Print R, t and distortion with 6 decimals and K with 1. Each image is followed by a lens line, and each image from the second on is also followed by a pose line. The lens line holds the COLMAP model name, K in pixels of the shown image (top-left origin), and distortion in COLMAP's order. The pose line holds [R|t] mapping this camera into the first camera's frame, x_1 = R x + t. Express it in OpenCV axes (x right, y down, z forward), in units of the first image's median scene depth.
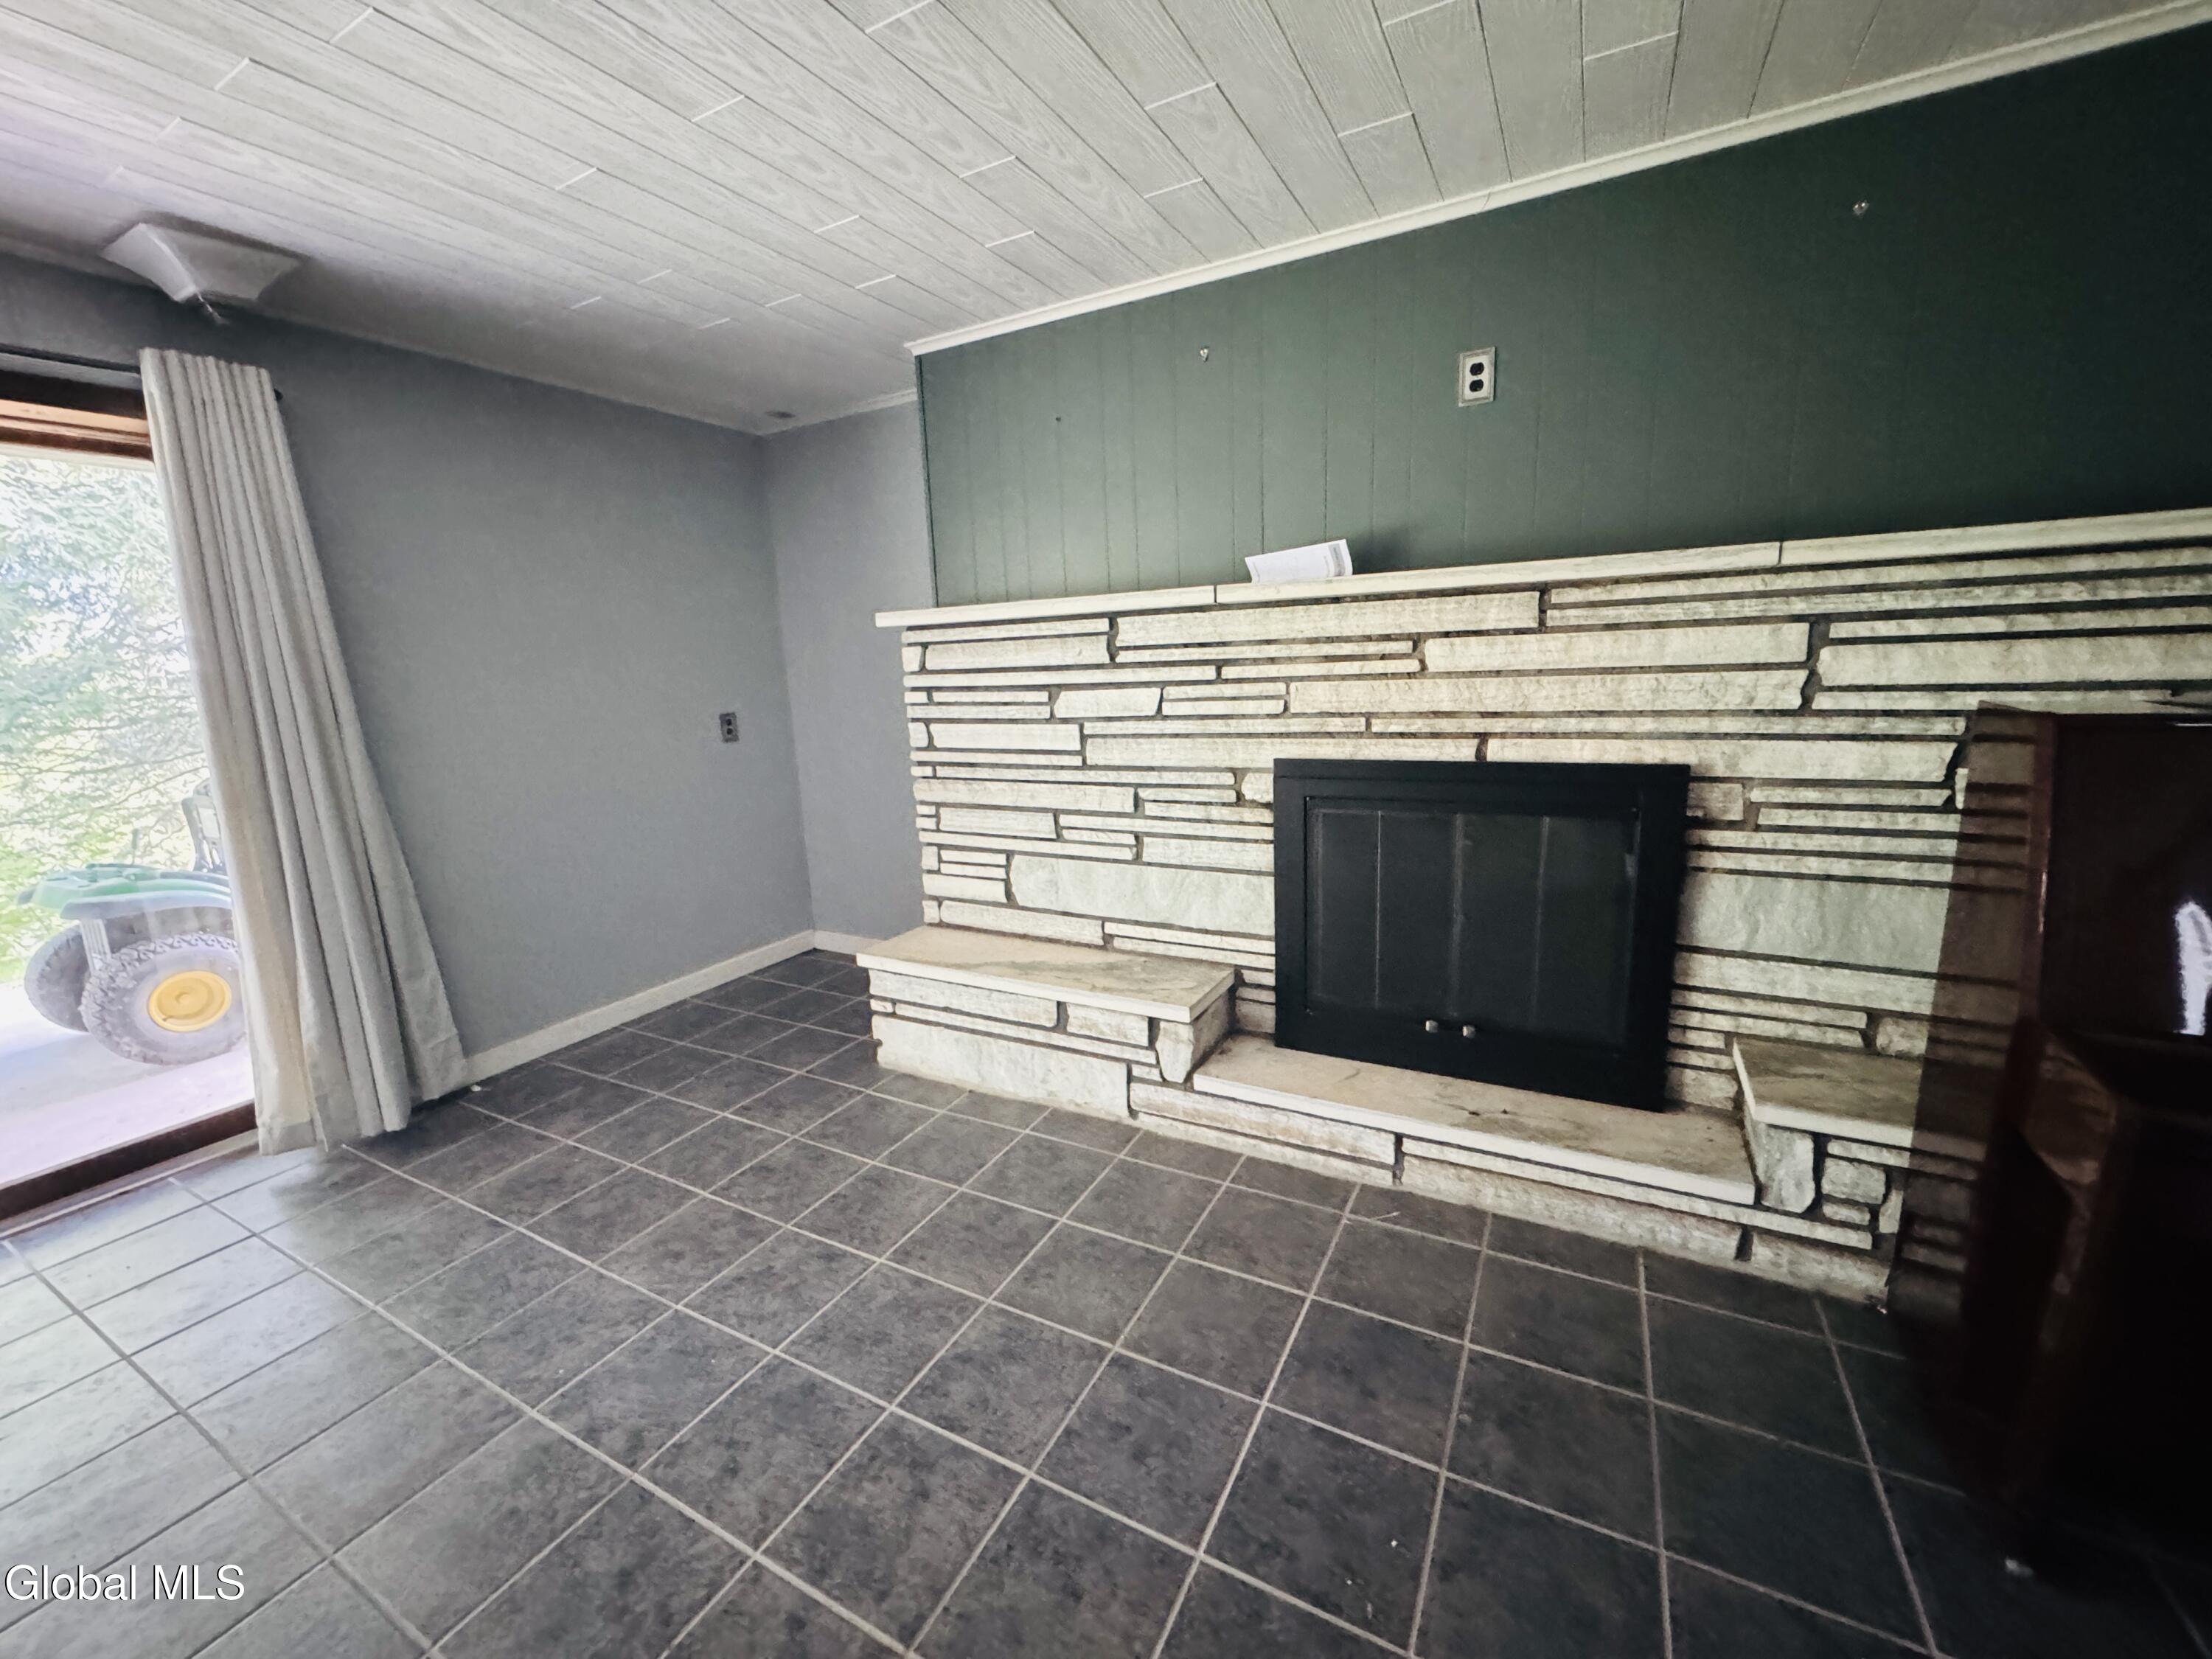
lens RADIAL K [[885.0, 0, 1112.1], [0, 885.0, 826.2], [0, 0, 1]] dist [0.000684, 0.000108]
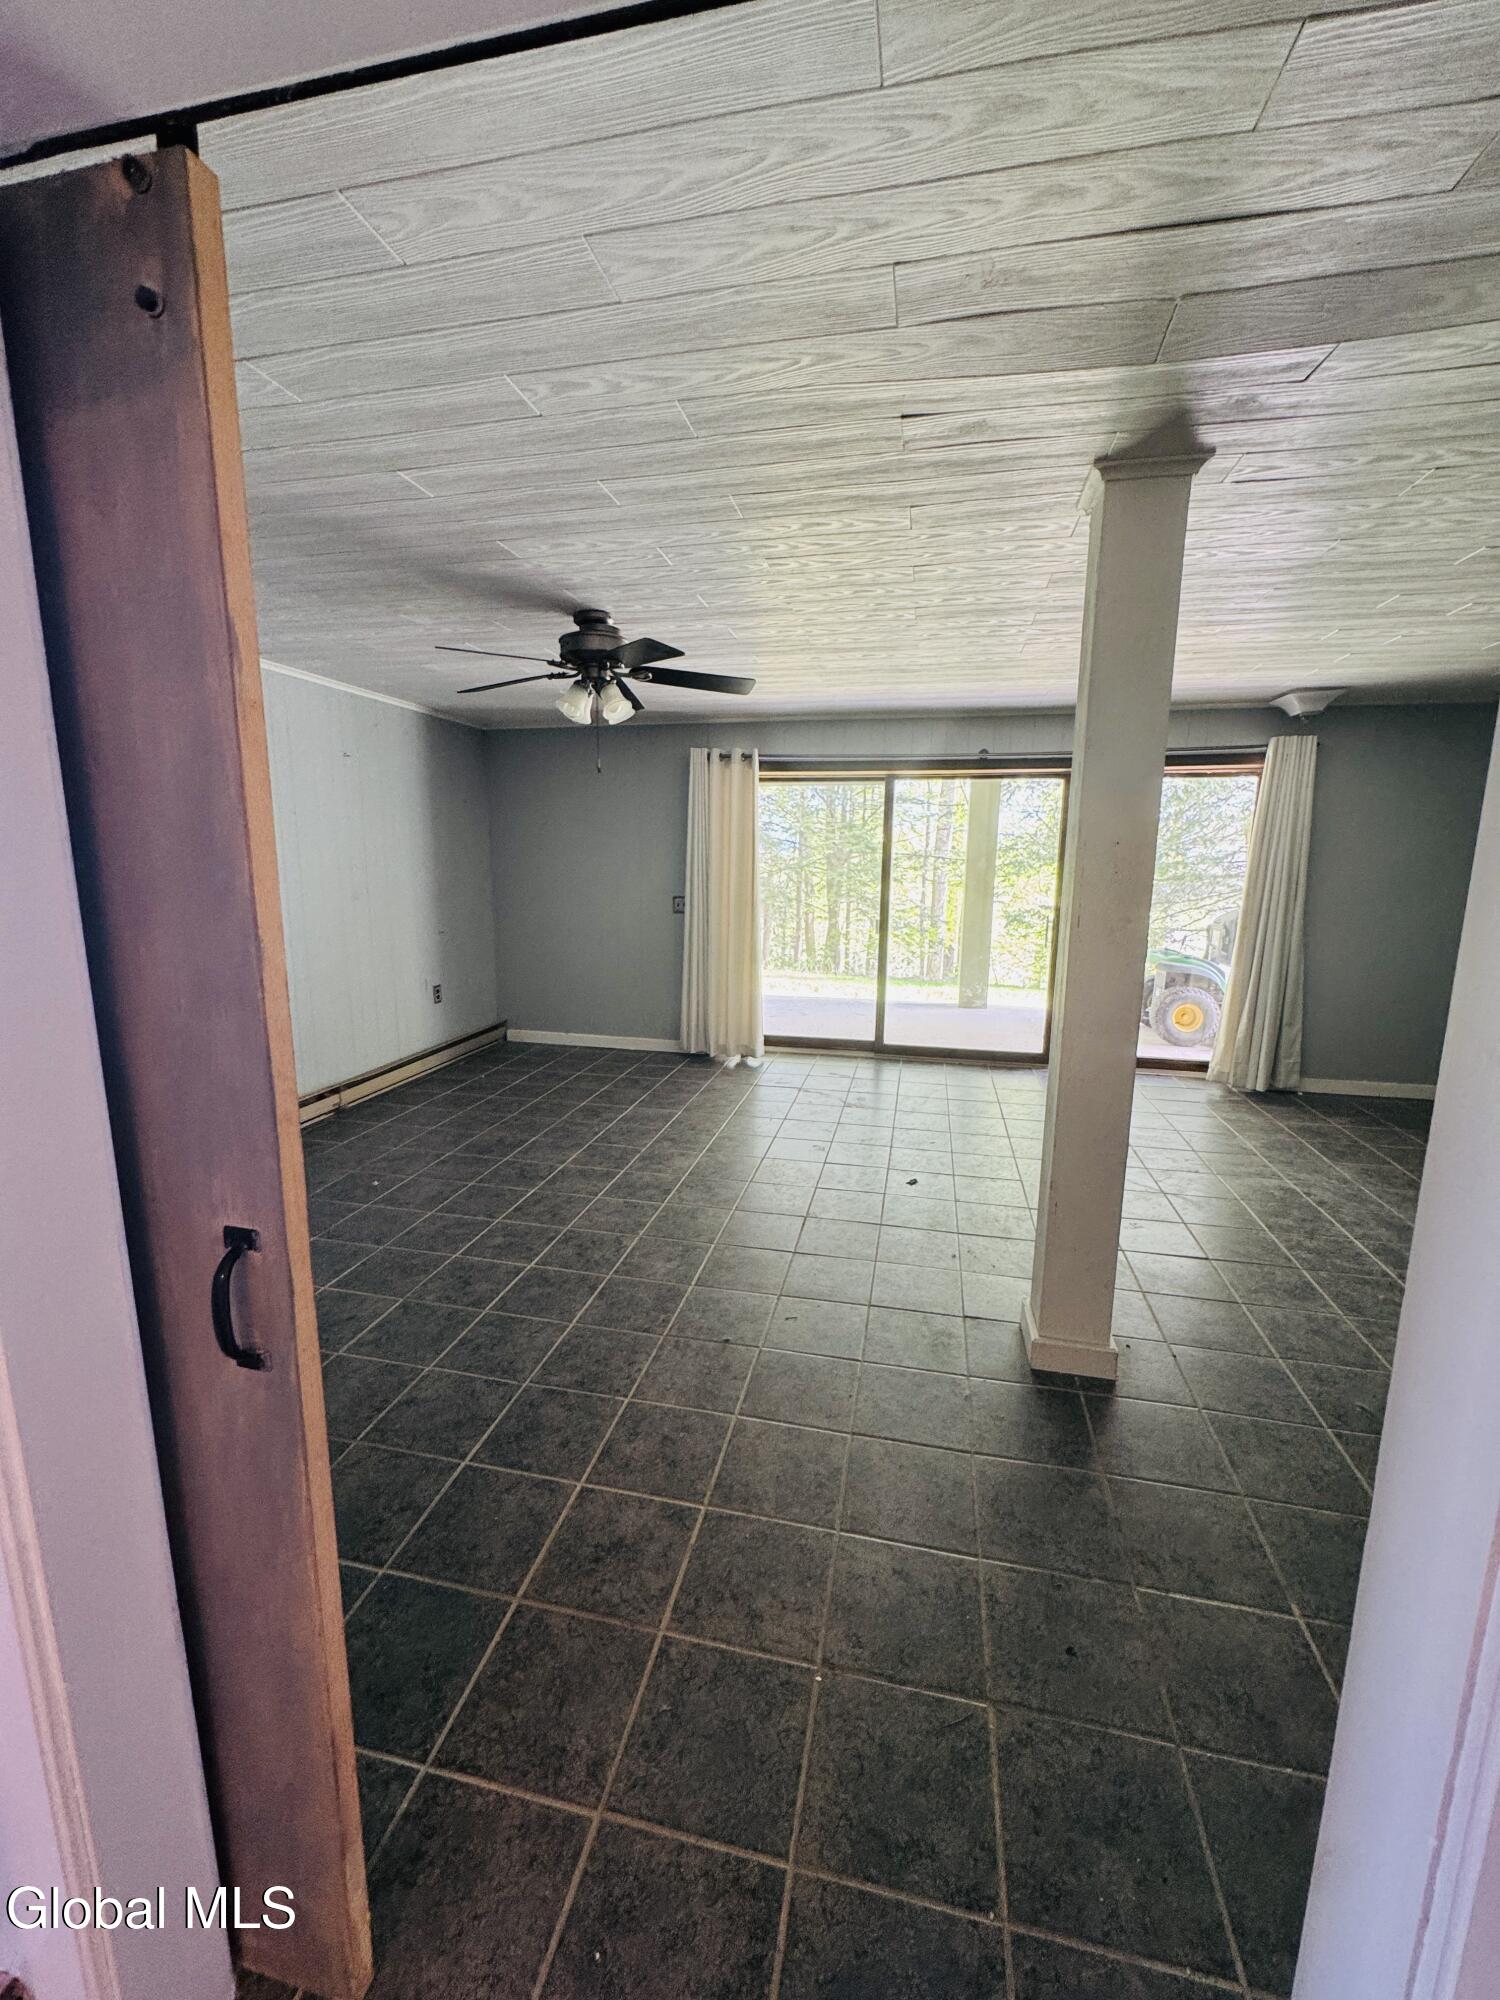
lens RADIAL K [[800.2, 0, 753.1], [0, 800.2, 999.0], [0, 0, 1]] dist [0.000684, 0.000108]
pose [[0.277052, 0.214664, -0.936569, 0.637810], [-0.194911, 0.967015, 0.163985, 0.065466], [0.940878, 0.137115, 0.309754, -0.811818]]
